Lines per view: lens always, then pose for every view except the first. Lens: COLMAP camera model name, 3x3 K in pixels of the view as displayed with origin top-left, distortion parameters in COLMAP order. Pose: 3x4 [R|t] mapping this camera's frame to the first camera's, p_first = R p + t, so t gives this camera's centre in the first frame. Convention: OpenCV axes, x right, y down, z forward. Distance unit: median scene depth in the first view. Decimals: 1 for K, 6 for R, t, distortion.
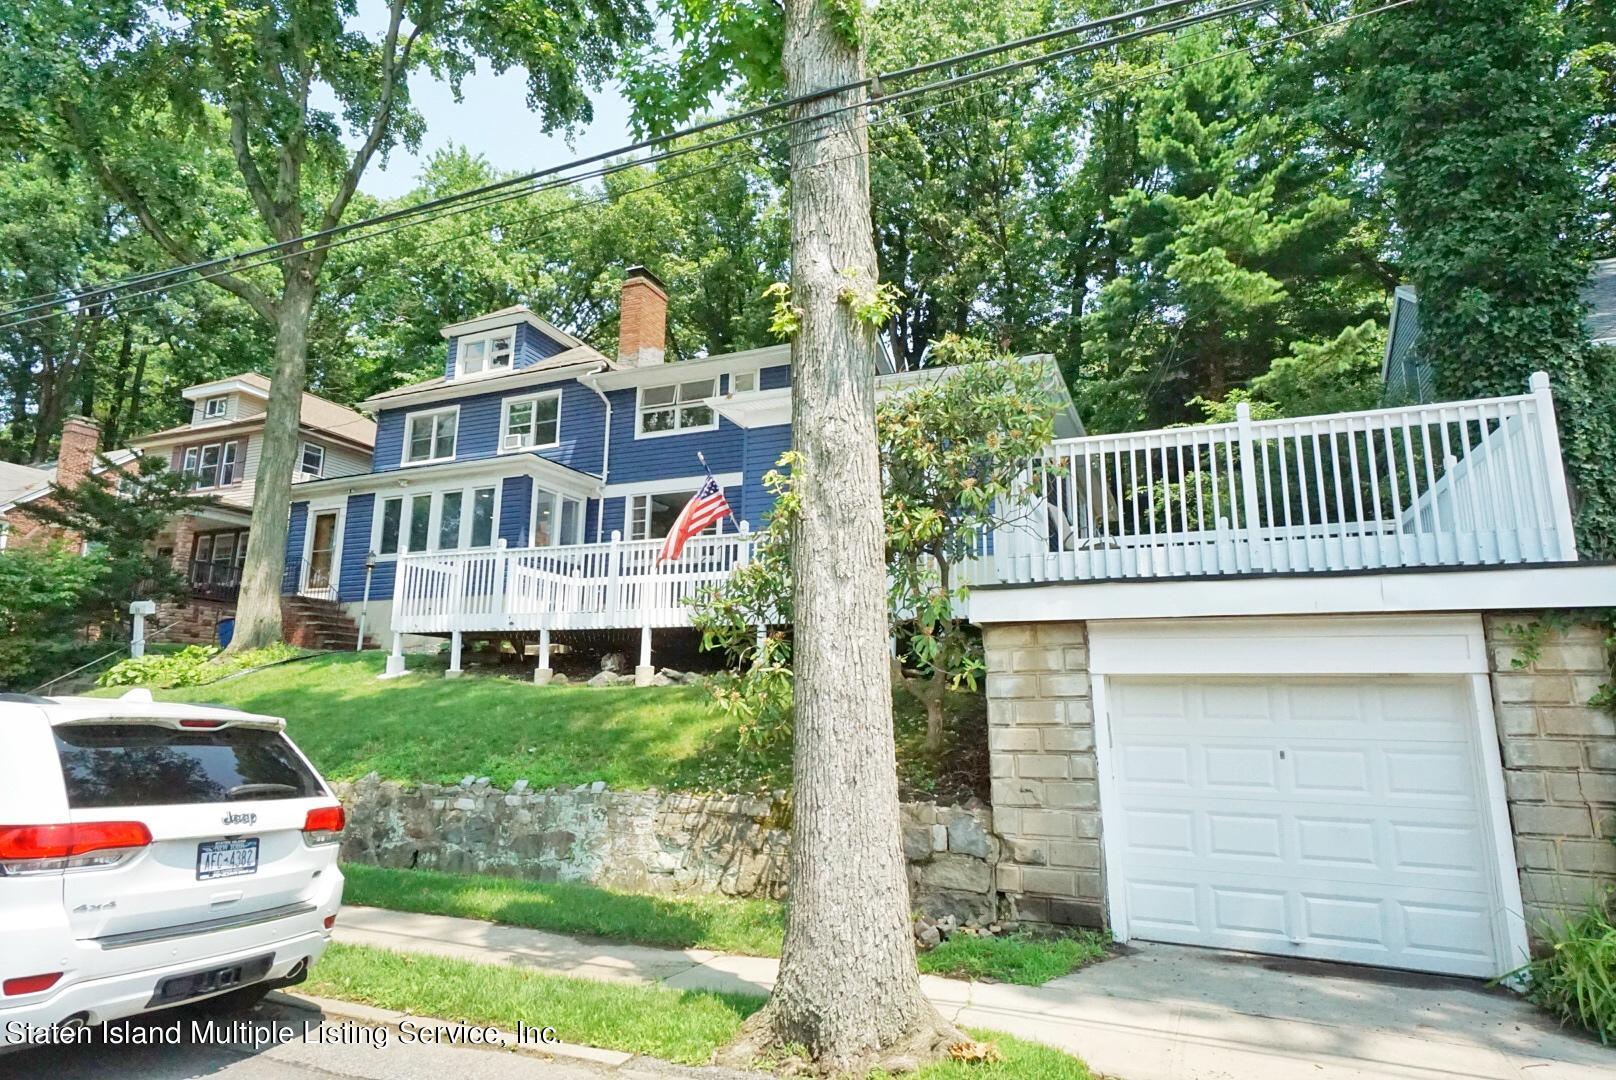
lens RADIAL K [[900.5, 0, 808.0], [0, 900.5, 540.0], [0, 0, 1]] dist [0.001397, -0.000230]
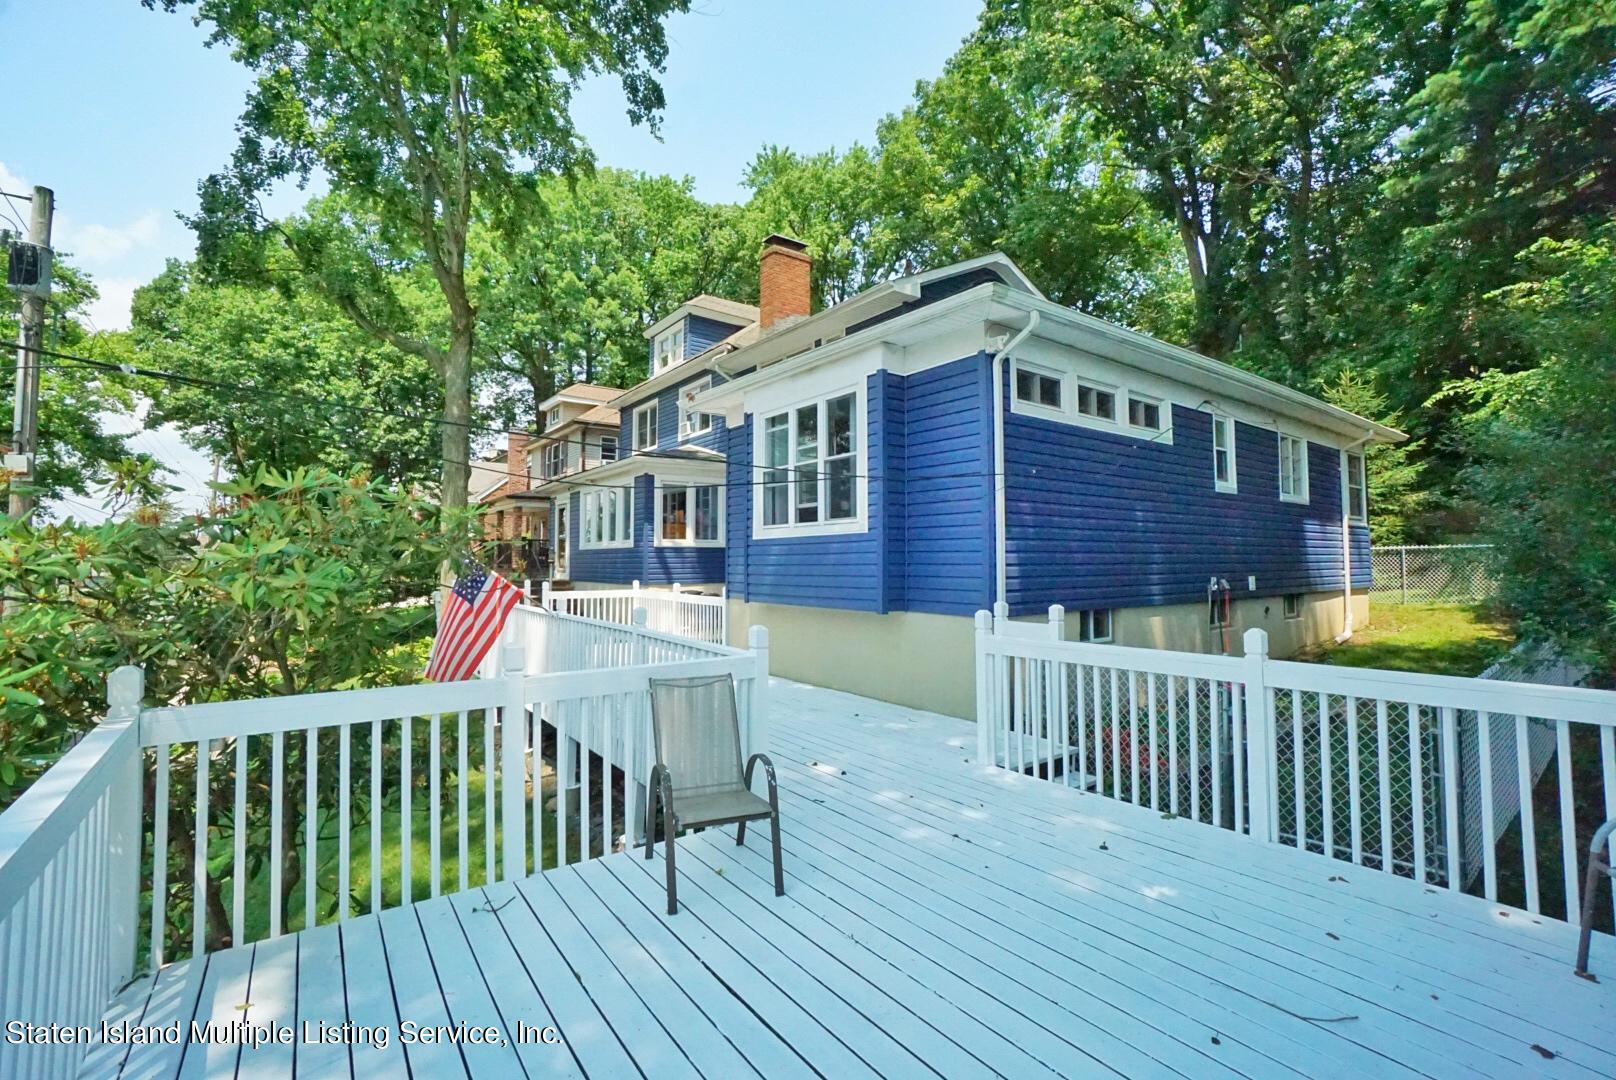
lens RADIAL K [[722.5, 0, 808.0], [0, 722.5, 540.0], [0, 0, 1]] dist [-0.056764, 0.025374]
pose [[0.863679, -0.032182, -0.503013, 0.155484], [0.104271, 0.987780, 0.115838, -0.040561], [0.493138, -0.152496, 0.856481, 0.201320]]
